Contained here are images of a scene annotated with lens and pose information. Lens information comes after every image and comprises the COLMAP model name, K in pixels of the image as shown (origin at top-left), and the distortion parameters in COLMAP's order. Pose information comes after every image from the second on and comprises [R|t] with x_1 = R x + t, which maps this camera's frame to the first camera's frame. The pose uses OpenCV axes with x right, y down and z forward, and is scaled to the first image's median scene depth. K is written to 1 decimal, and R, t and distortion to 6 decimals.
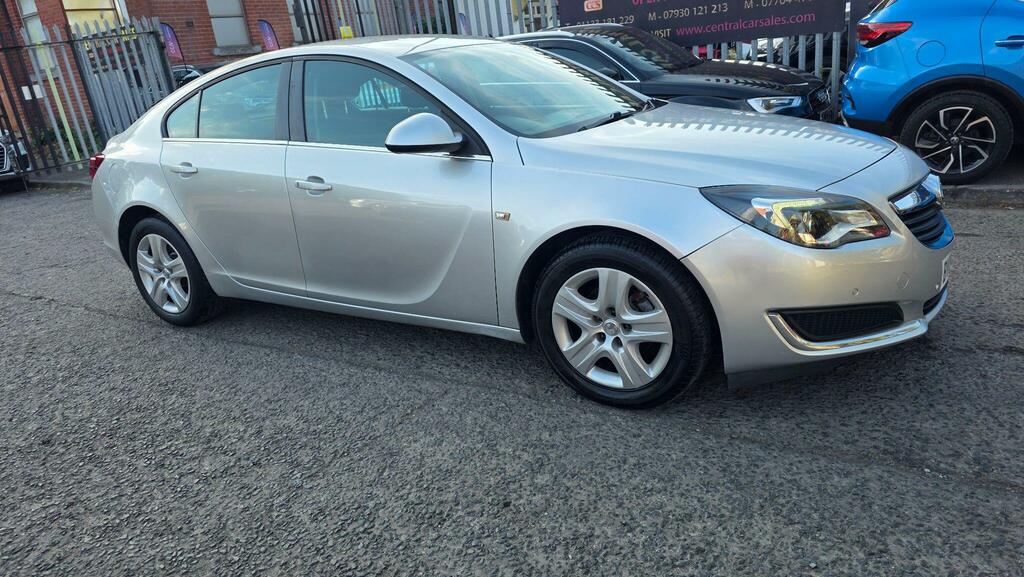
lens RADIAL K [[753.0, 0, 512.0], [0, 753.0, 288.5], [0, 0, 1]] dist [0.076197, -0.101814]
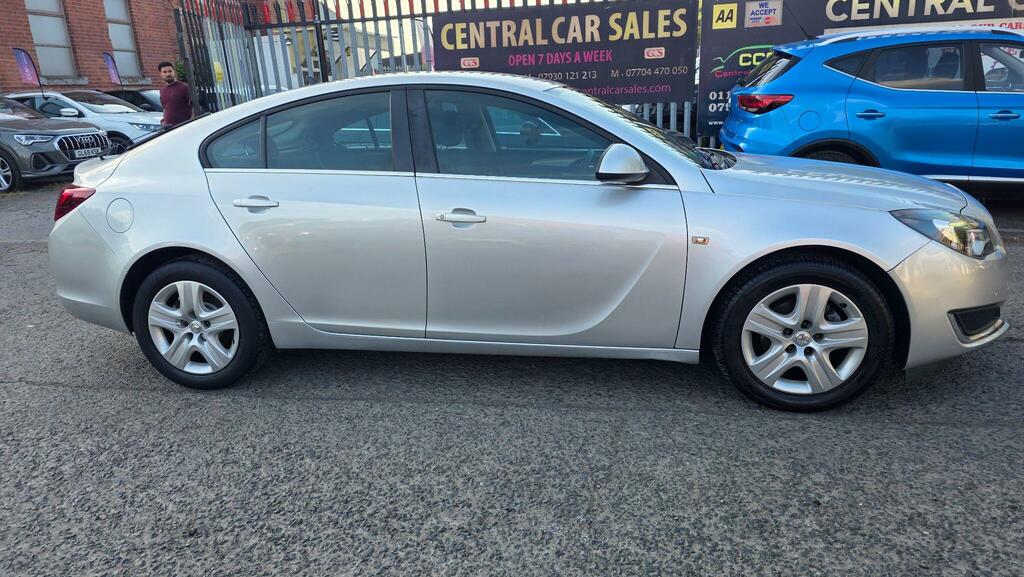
lens RADIAL K [[753.0, 0, 512.0], [0, 753.0, 288.5], [0, 0, 1]] dist [0.076197, -0.101814]
pose [[0.920642, -0.034205, 0.388906, -0.626218], [0.065179, 0.995640, -0.066728, 0.022406], [-0.384928, 0.086781, 0.918858, 0.121117]]
